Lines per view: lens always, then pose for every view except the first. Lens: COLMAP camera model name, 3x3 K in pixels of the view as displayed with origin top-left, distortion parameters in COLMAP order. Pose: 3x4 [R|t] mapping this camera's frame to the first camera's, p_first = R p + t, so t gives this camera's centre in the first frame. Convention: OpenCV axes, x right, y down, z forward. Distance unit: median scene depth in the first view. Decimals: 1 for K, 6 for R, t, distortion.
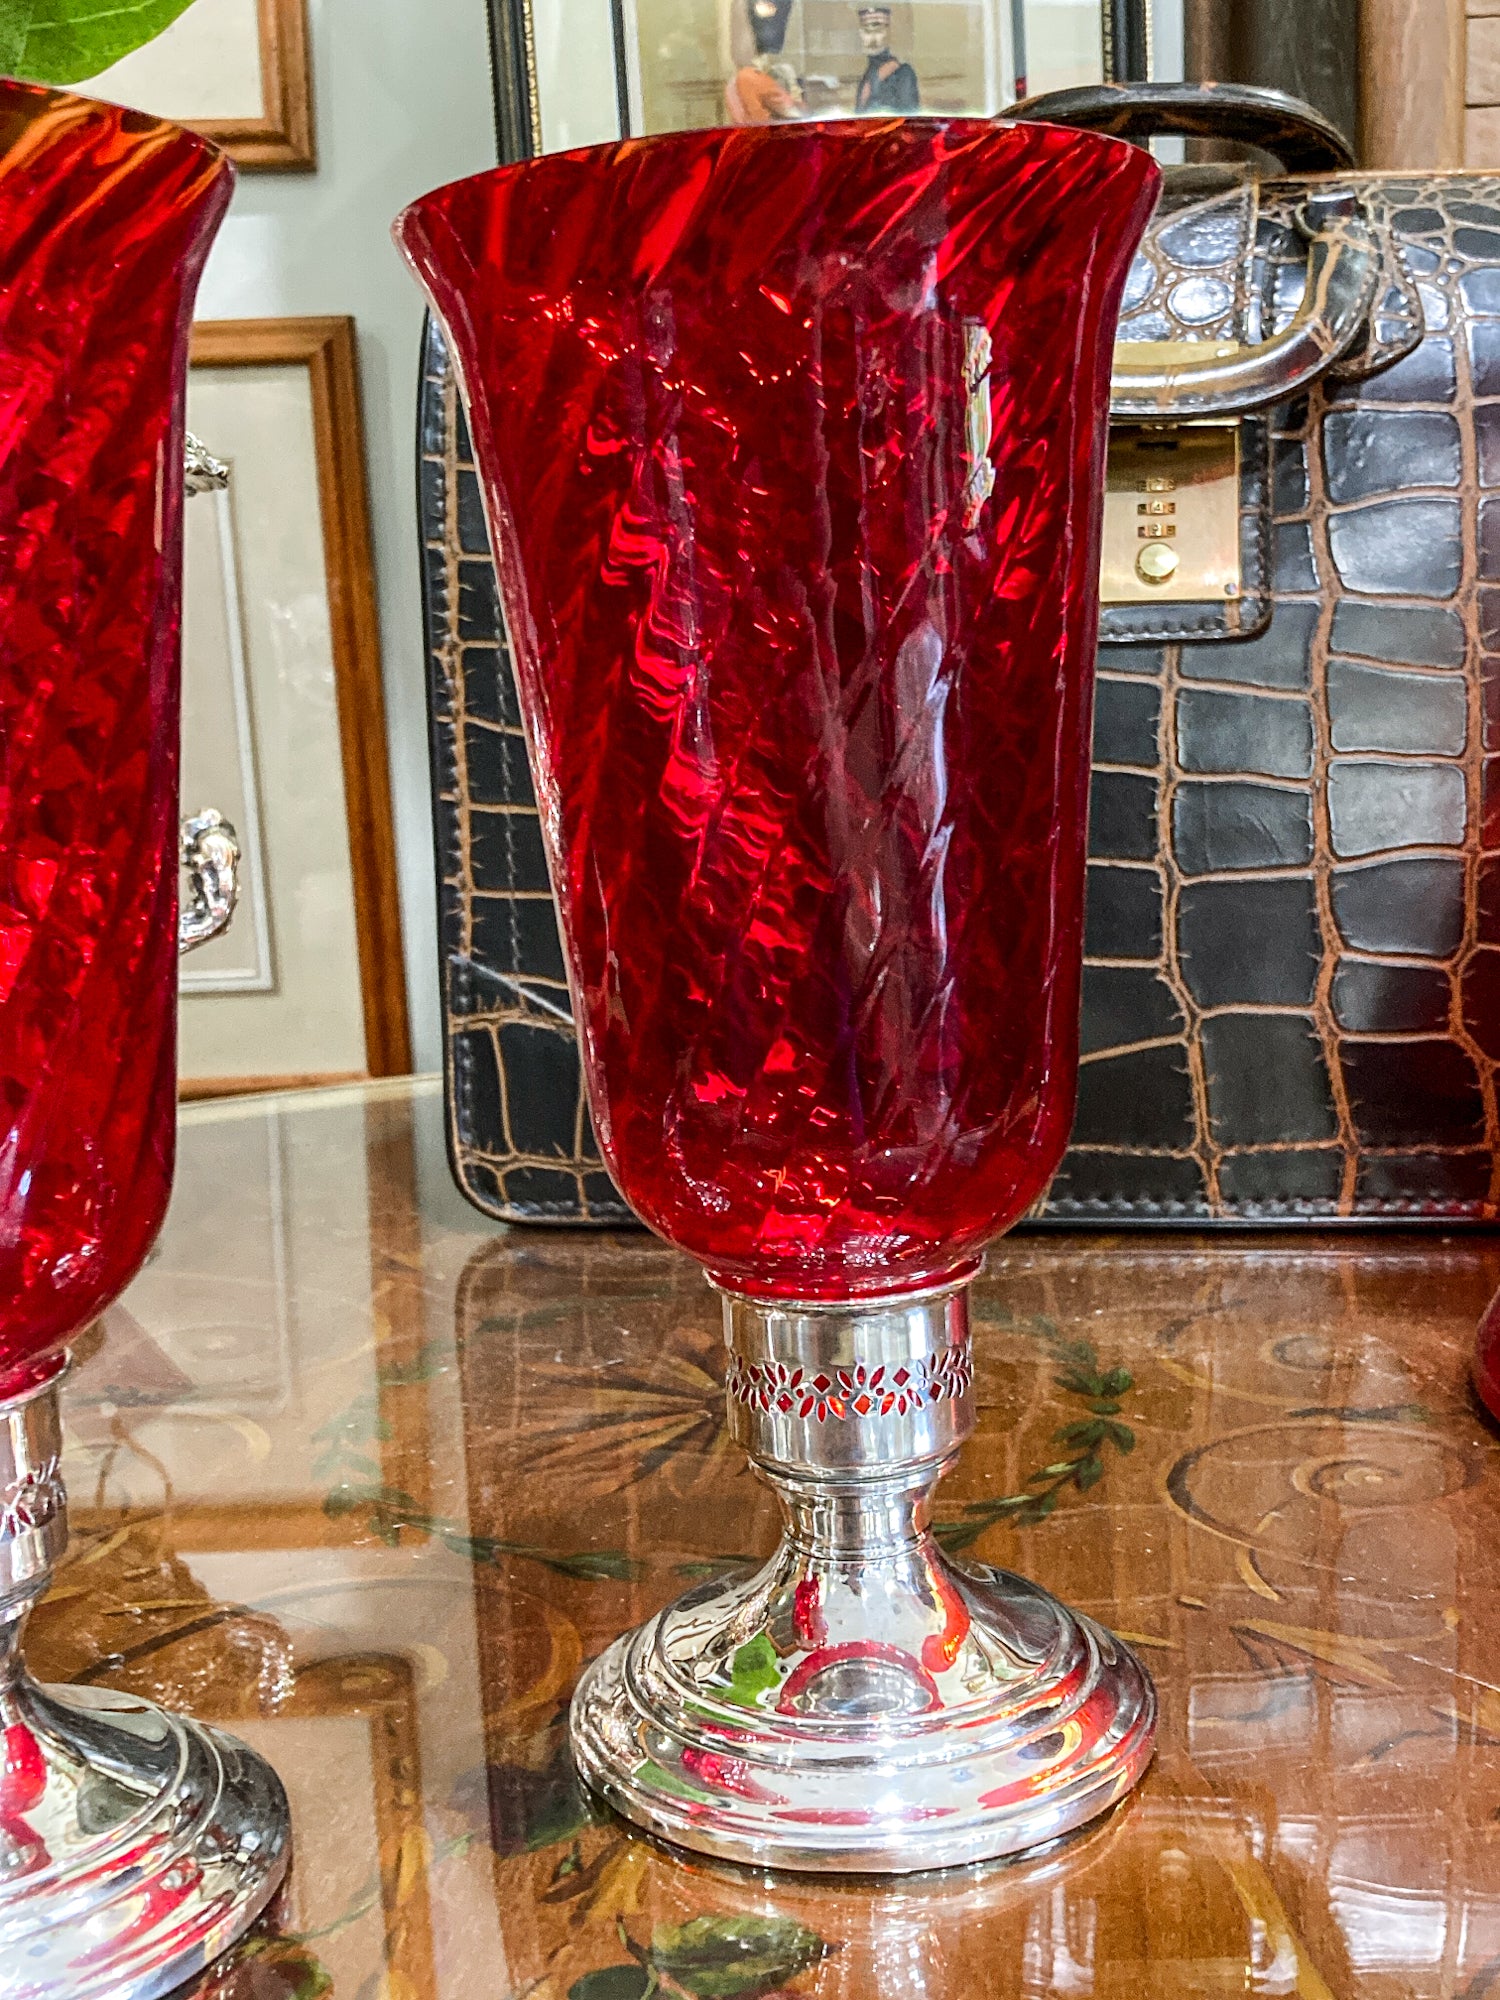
lens RADIAL K [[2243.4, 0, 743.4], [0, 2243.4, 963.6], [0, 0, 1]] dist [0.114462, -0.019665]
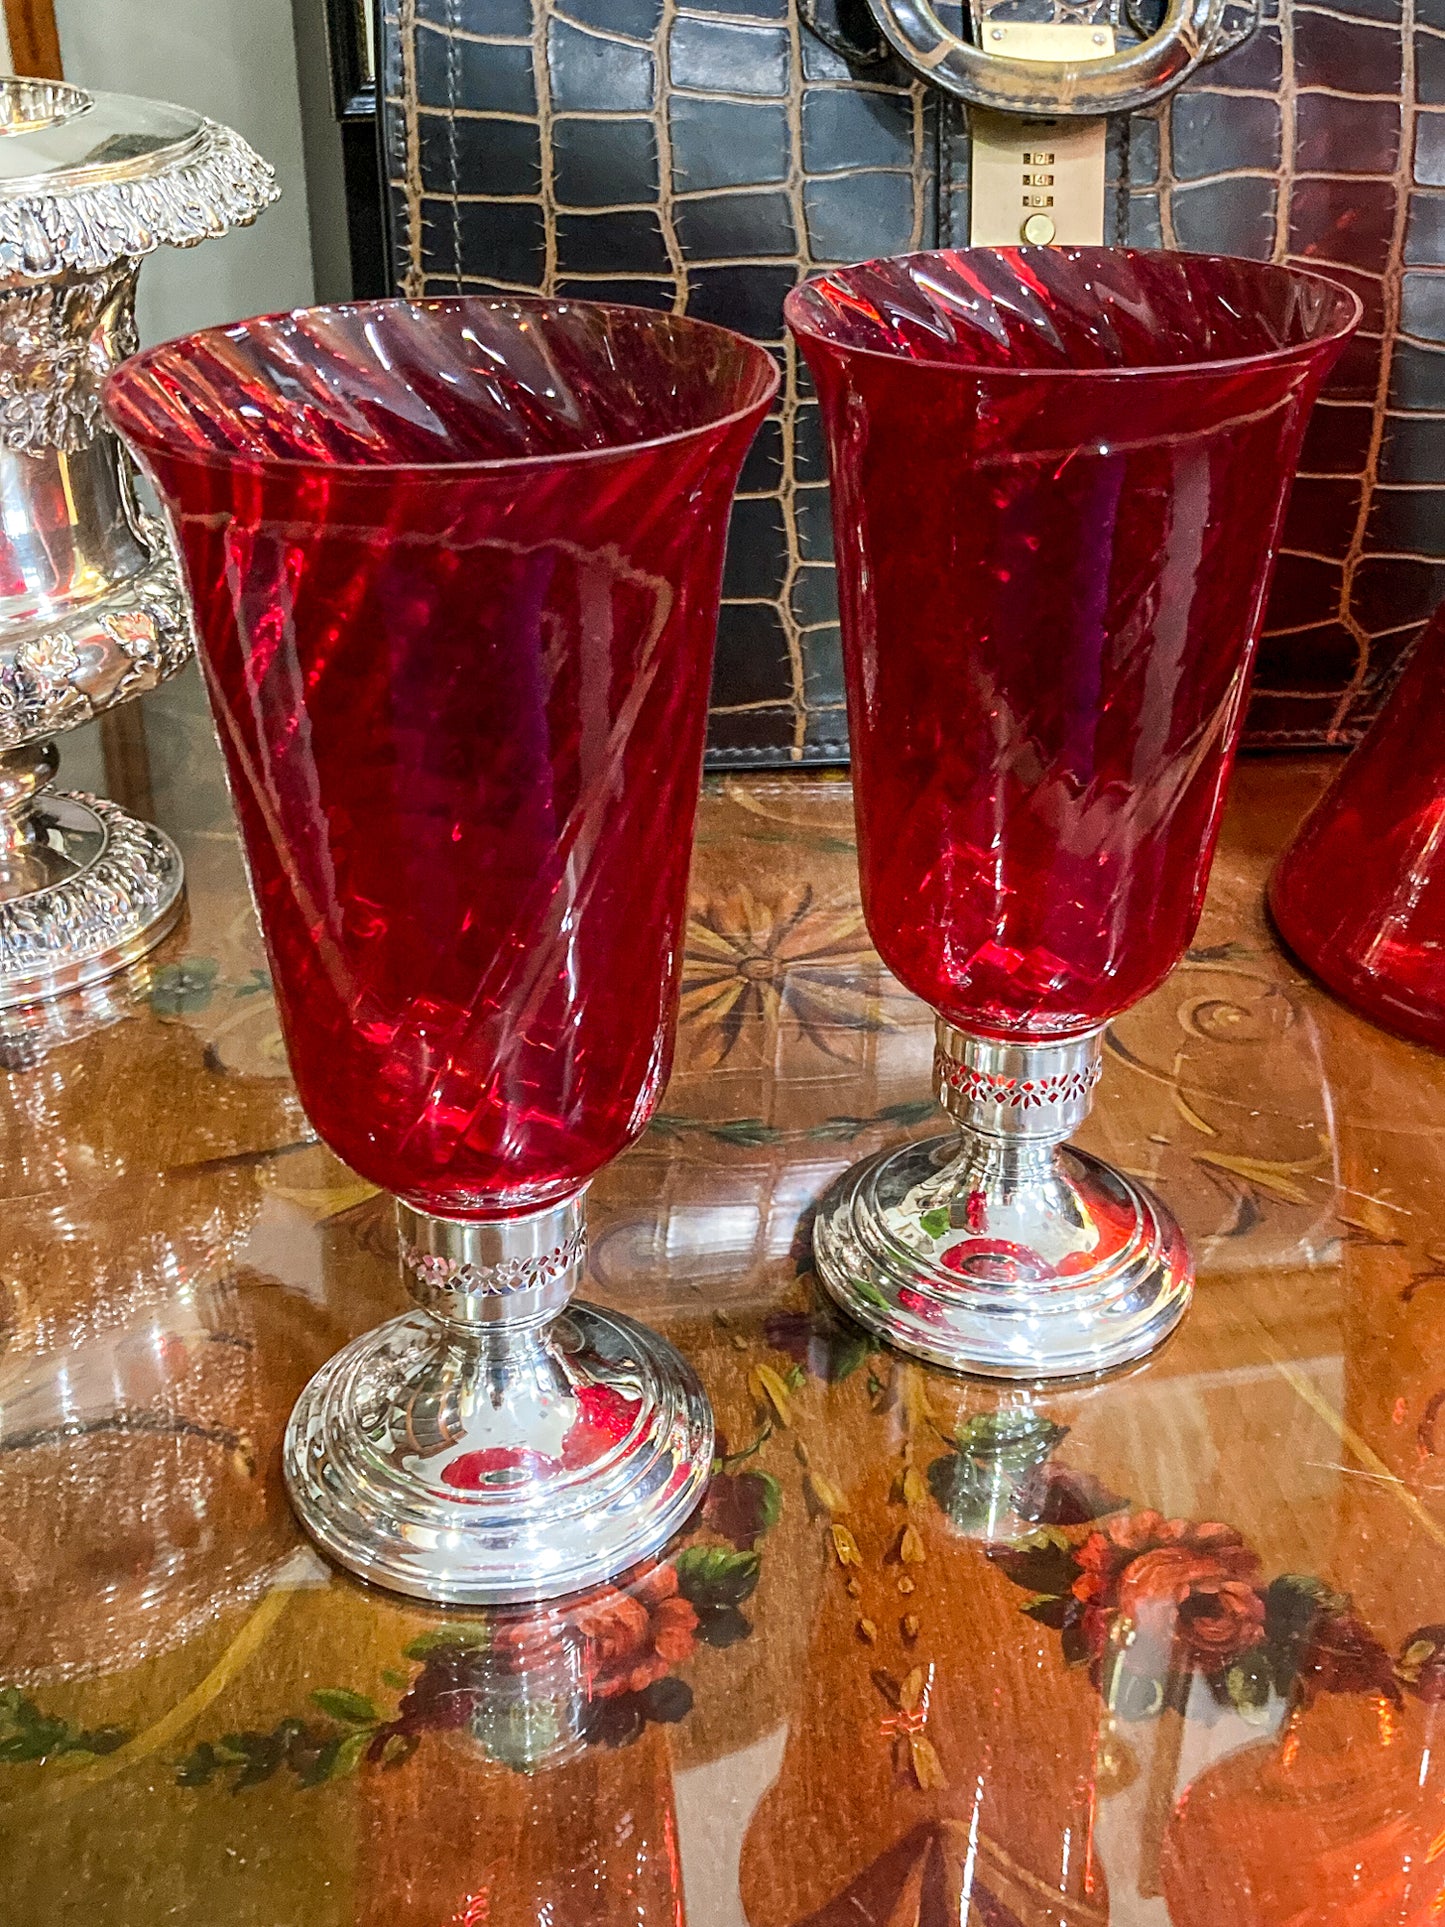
lens RADIAL K [[2119.2, 0, 697.4], [0, 2119.2, 926.5], [0, 0, 1]] dist [0.077058, -0.060228]
pose [[0.976061, -0.065232, 0.207485, -0.250953], [-0.009333, 0.940524, 0.339598, -0.214256], [-0.217297, -0.333405, 0.917400, -0.117991]]
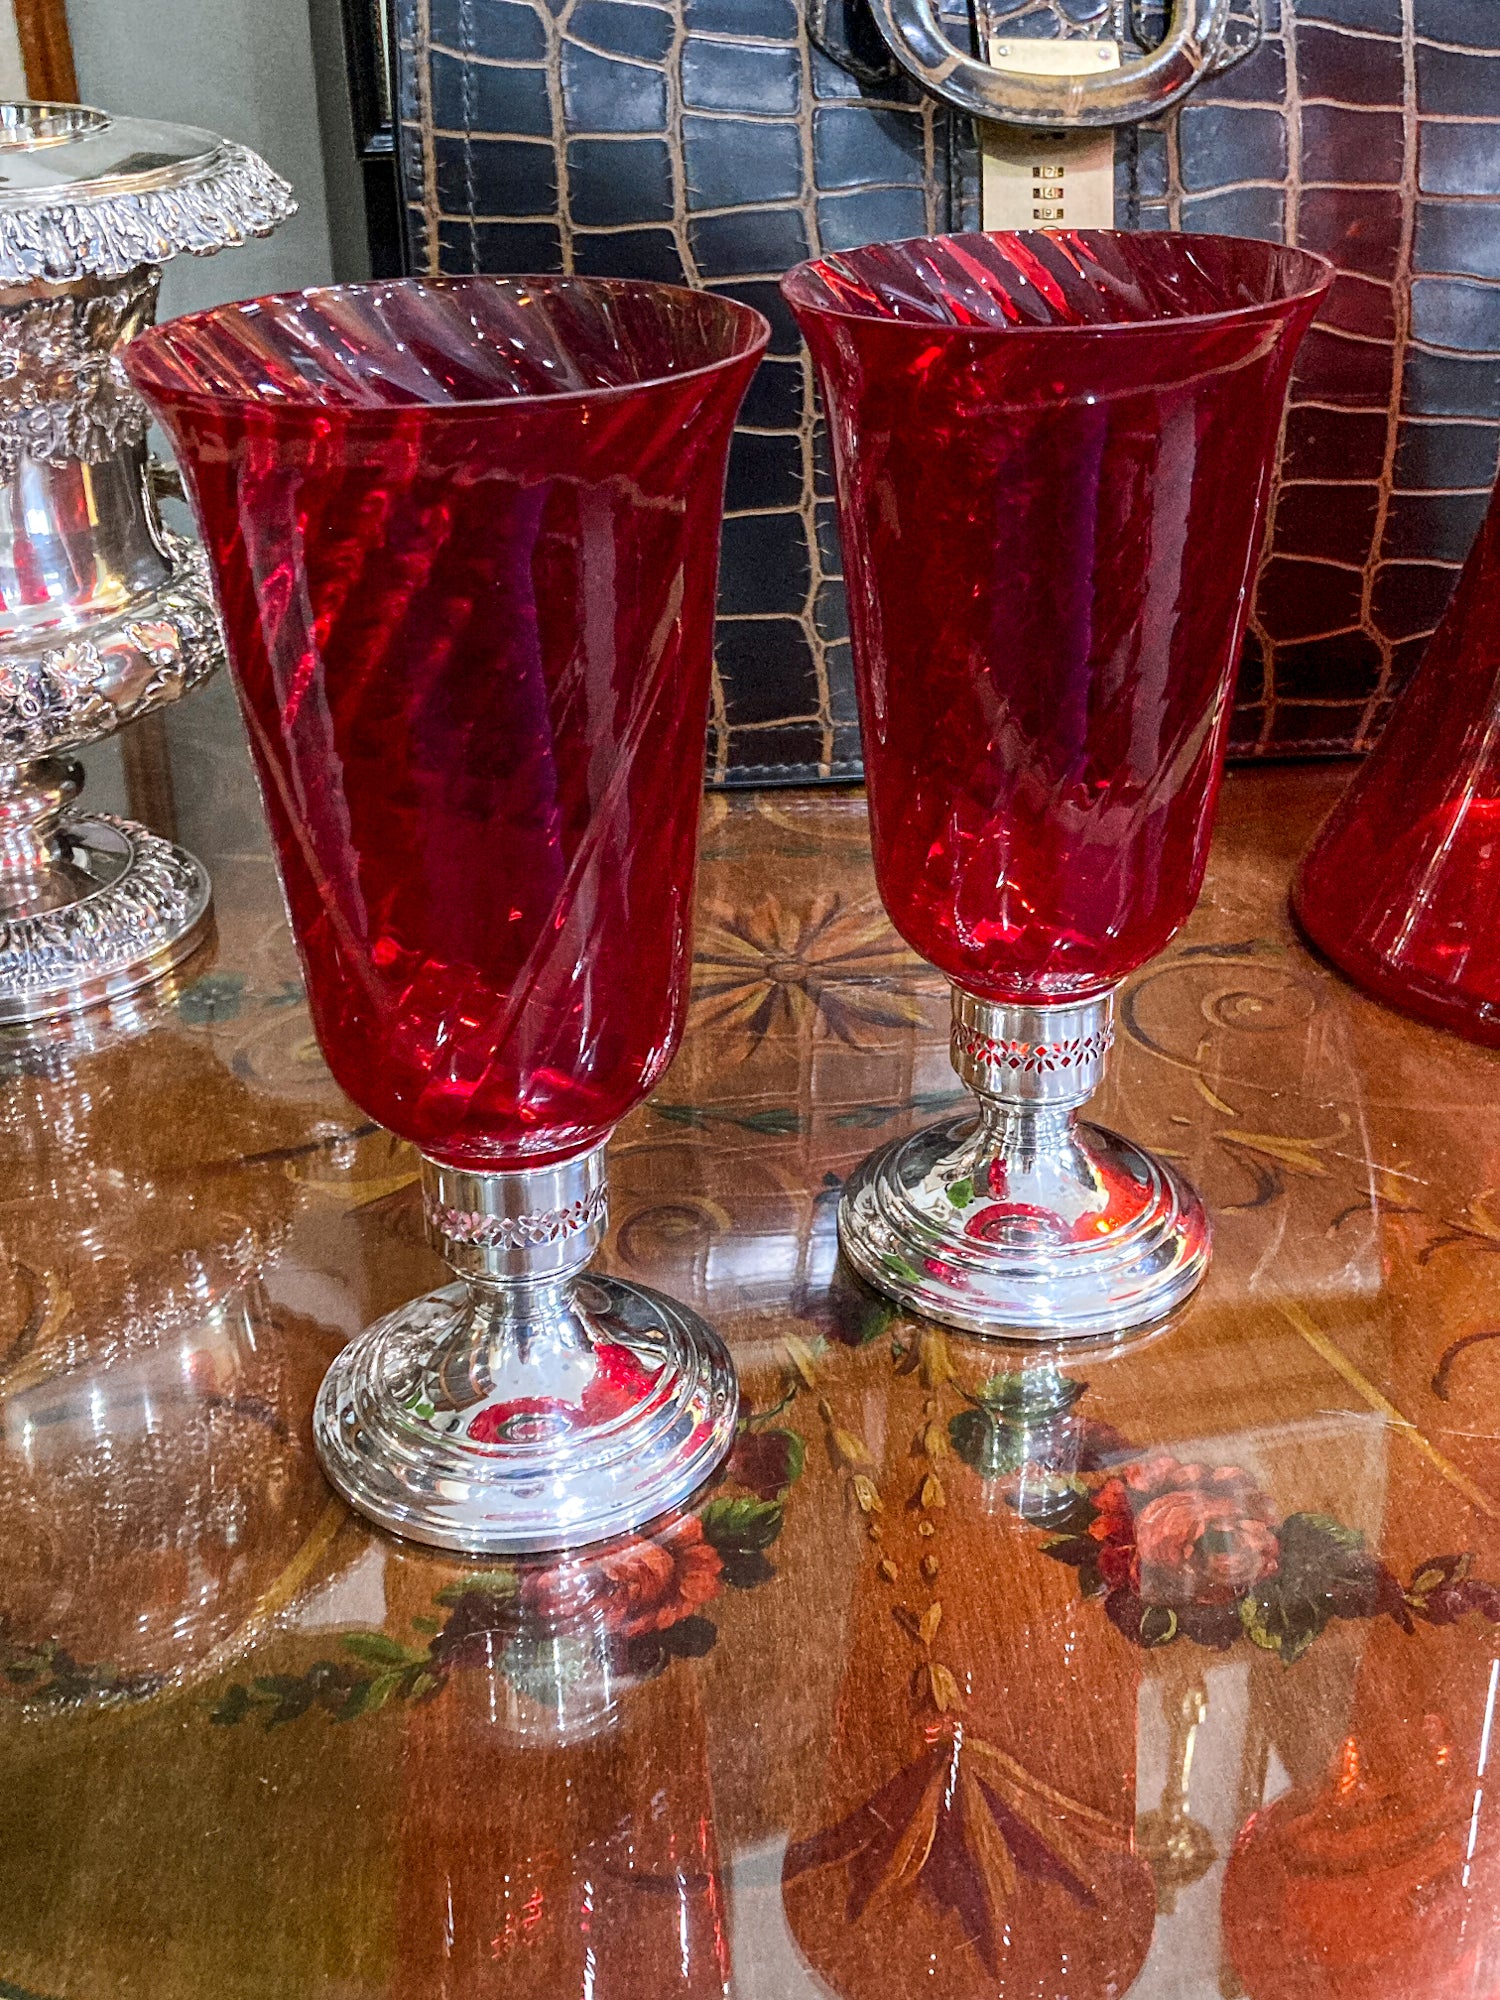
lens RADIAL K [[2193.3, 0, 762.2], [0, 2193.3, 951.5], [0, 0, 1]] dist [0.091392, -0.104958]
pose [[0.973598, -0.076940, 0.214913, -0.249926], [0.006433, 0.950358, 0.311091, -0.187054], [-0.228179, -0.301495, 0.925762, -0.173148]]
